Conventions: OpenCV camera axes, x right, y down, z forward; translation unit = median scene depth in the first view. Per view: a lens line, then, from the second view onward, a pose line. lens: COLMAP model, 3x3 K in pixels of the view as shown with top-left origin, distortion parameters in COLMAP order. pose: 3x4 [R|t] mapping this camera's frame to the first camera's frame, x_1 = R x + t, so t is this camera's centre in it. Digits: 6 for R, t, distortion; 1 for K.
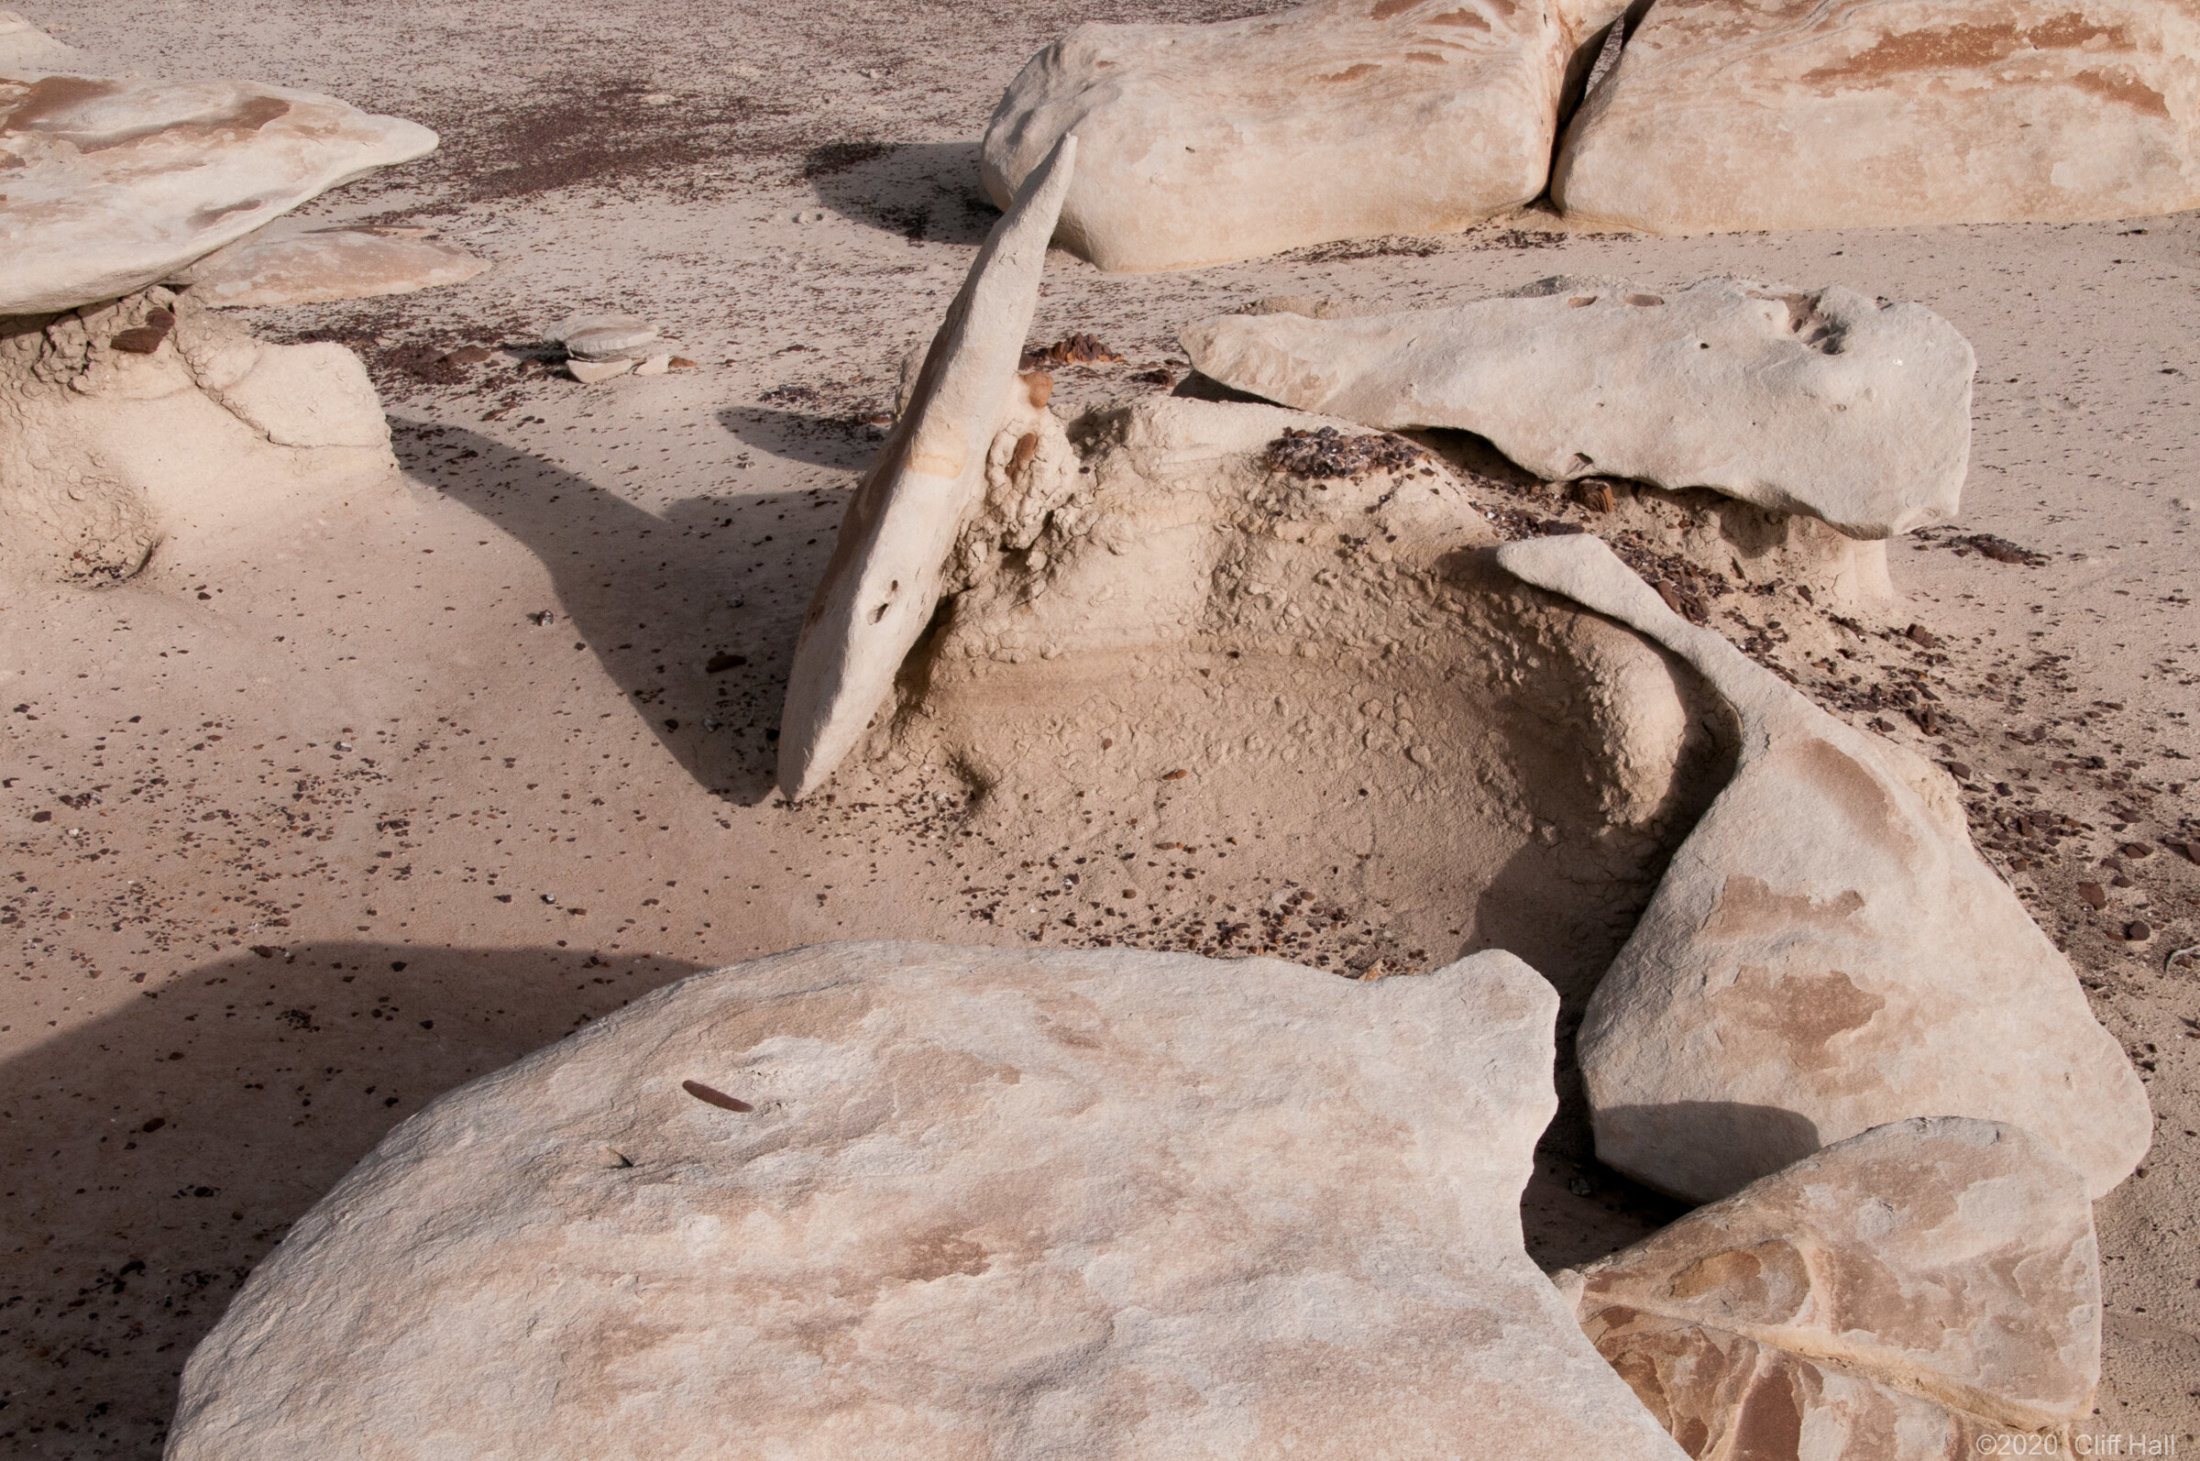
lens RADIAL K [[2978.3, 0, 1101.0], [0, 2978.3, 729.0], [0, 0, 1]] dist [0.168253, 0.000000]
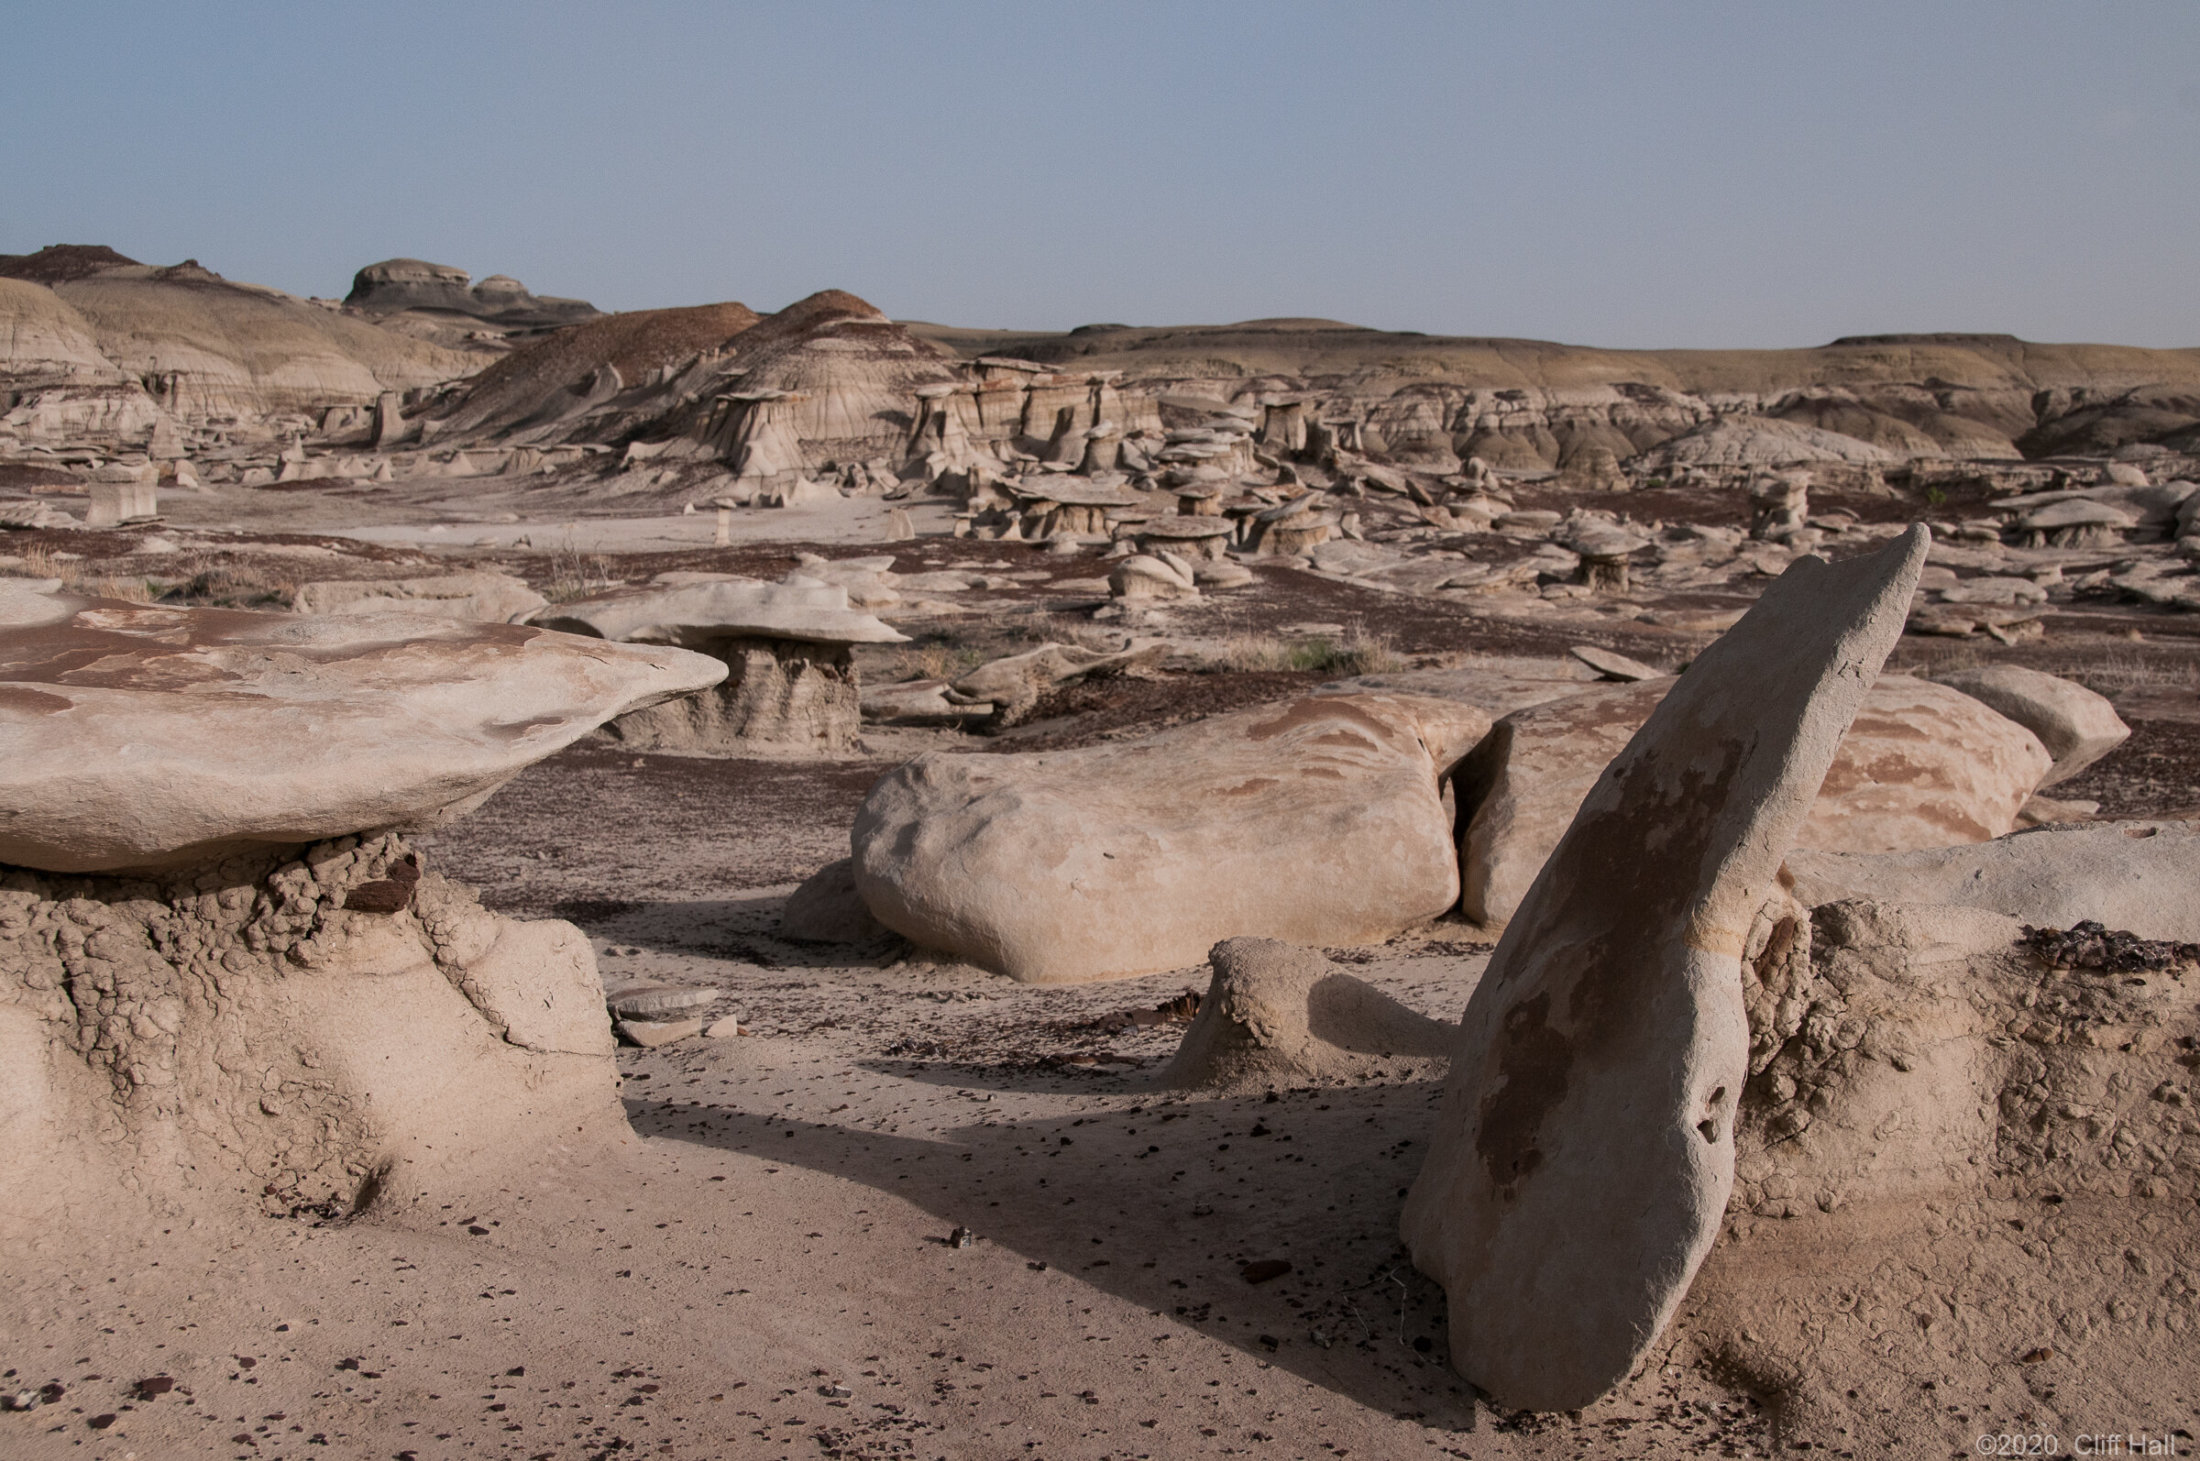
lens RADIAL K [[2783.4, 0, 1098.2], [0, 2783.4, 723.9], [0, 0, 1]] dist [0.079622, 0.000000]
pose [[0.960015, 0.024840, 0.278844, -0.342618], [0.065202, 0.948824, -0.309001, 0.057936], [-0.272249, 0.314827, 0.909266, 0.308282]]
